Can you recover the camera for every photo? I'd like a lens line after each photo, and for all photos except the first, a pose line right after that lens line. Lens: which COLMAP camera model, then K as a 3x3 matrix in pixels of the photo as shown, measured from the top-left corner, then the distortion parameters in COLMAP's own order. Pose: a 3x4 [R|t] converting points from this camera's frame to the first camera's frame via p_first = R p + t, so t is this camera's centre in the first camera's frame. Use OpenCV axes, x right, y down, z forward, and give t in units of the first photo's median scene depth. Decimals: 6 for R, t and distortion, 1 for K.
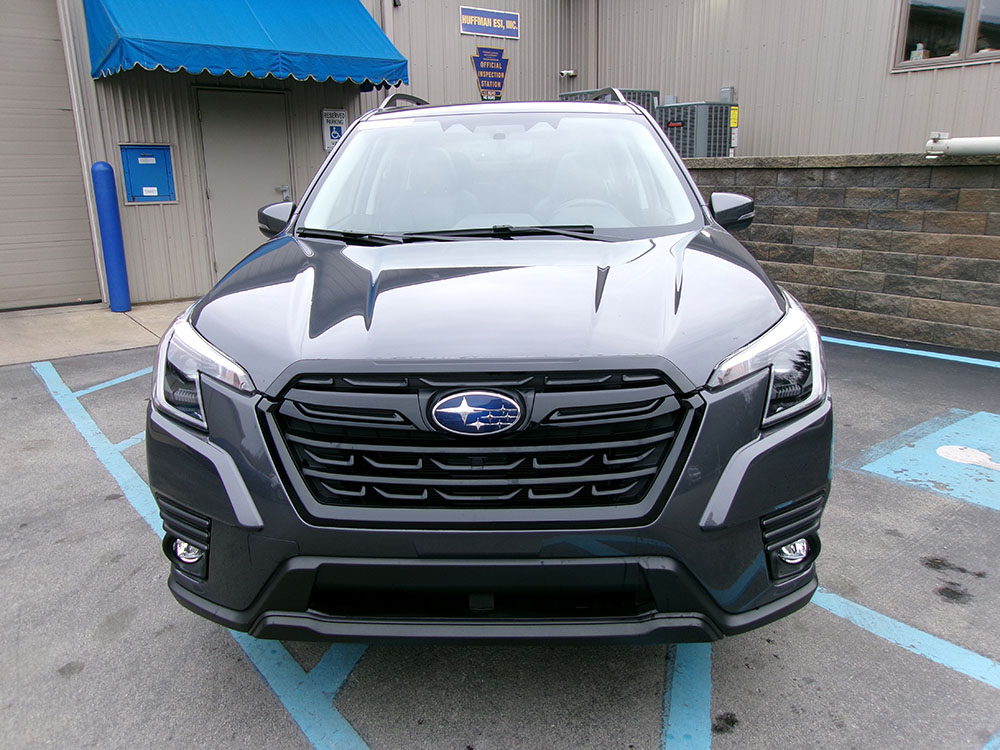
lens RADIAL K [[770.5, 0, 498.2], [0, 770.5, 369.7], [0, 0, 1]] dist [-0.013443, 0.032905]
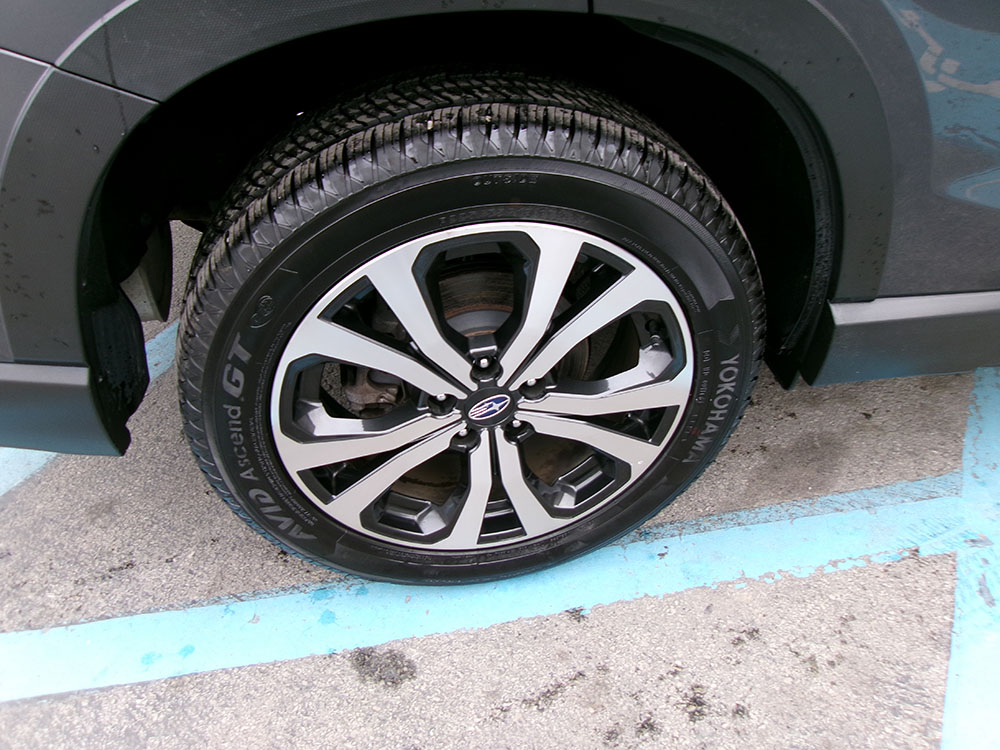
lens RADIAL K [[770.5, 0, 505.5], [0, 770.5, 367.3], [0, 0, 1]] dist [-0.013443, 0.032905]
pose [[0.436007, 0.582193, -0.686257, 0.142322], [-0.204754, 0.806732, 0.554310, -0.006635], [0.876341, -0.101169, 0.470947, 0.206409]]
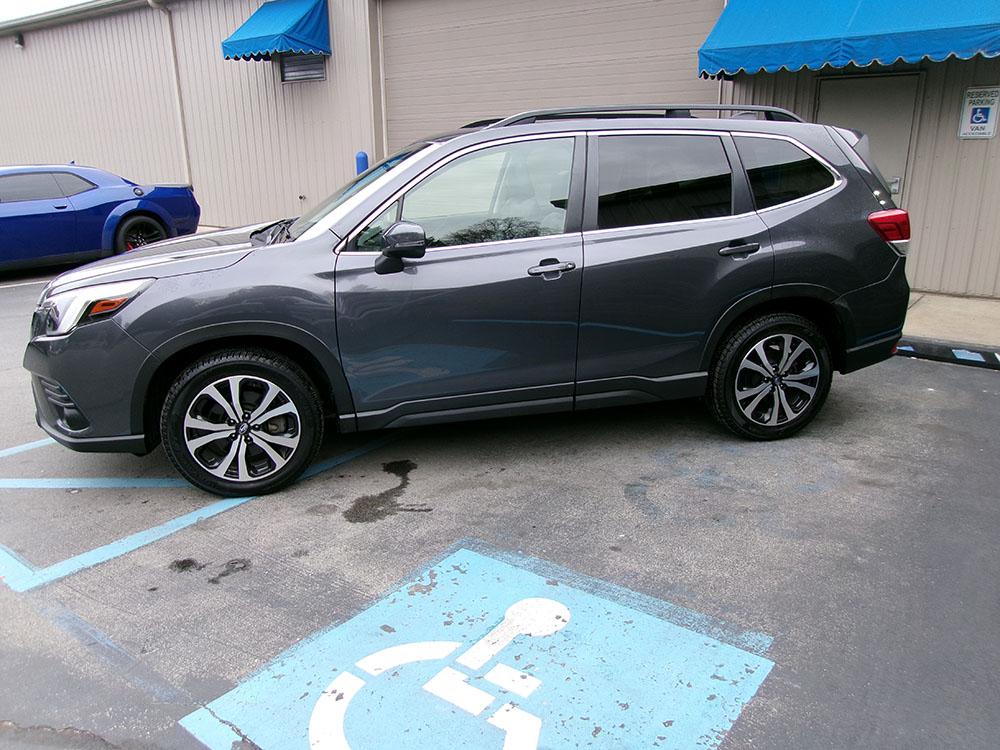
lens RADIAL K [[770.5, 0, 500.1], [0, 770.5, 376.5], [0, 0, 1]] dist [-0.013443, 0.032905]
pose [[0.274990, 0.286544, -0.917754, 0.553411], [-0.236214, 0.945433, 0.224408, -0.119073], [0.931978, 0.155076, 0.327671, 0.322909]]
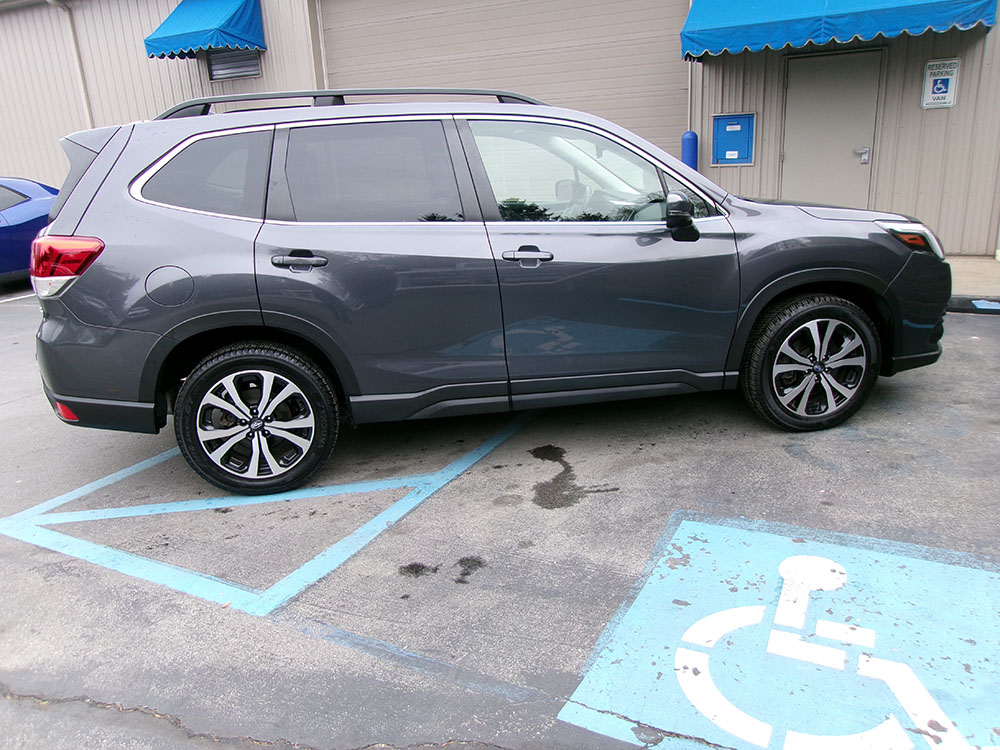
lens RADIAL K [[770.5, 0, 498.8], [0, 770.5, 378.1], [0, 0, 1]] dist [-0.013443, 0.032905]
pose [[0.423846, 0.260966, -0.867324, 0.492775], [-0.184451, 0.962395, 0.199433, -0.073356], [0.886754, 0.075450, 0.456043, 0.179981]]
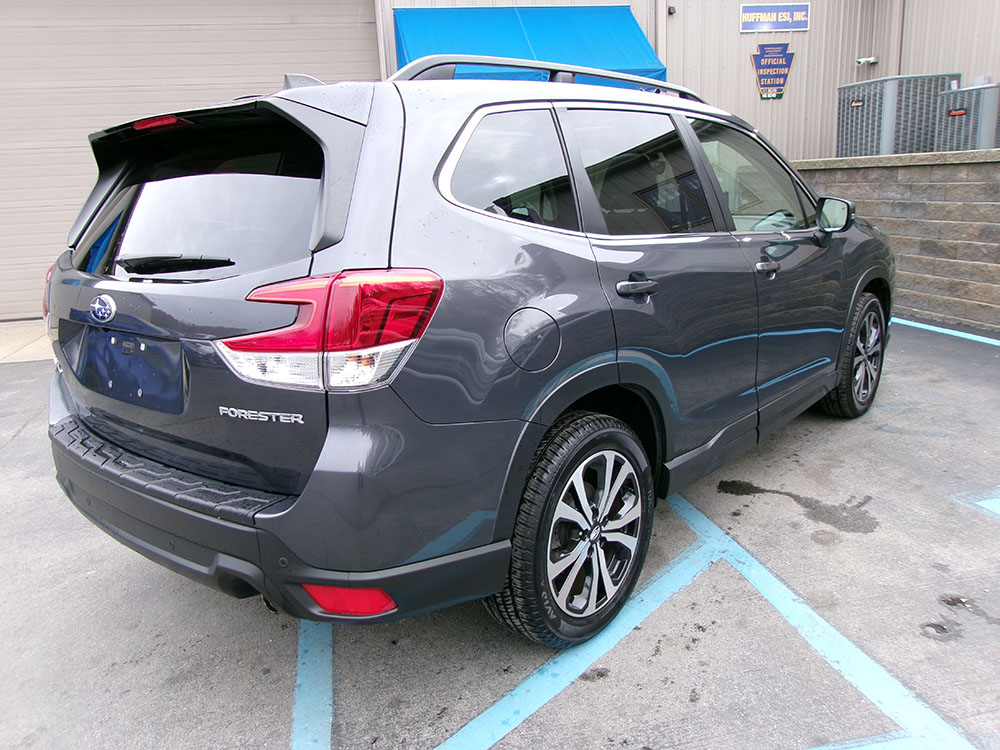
lens RADIAL K [[770.5, 0, 495.5], [0, 770.5, 380.5], [0, 0, 1]] dist [-0.013443, 0.032905]
pose [[0.903243, 0.076653, -0.422227, 0.149783], [-0.071310, 0.997048, 0.028459, 0.000099], [0.423162, 0.004404, 0.906043, -0.025035]]
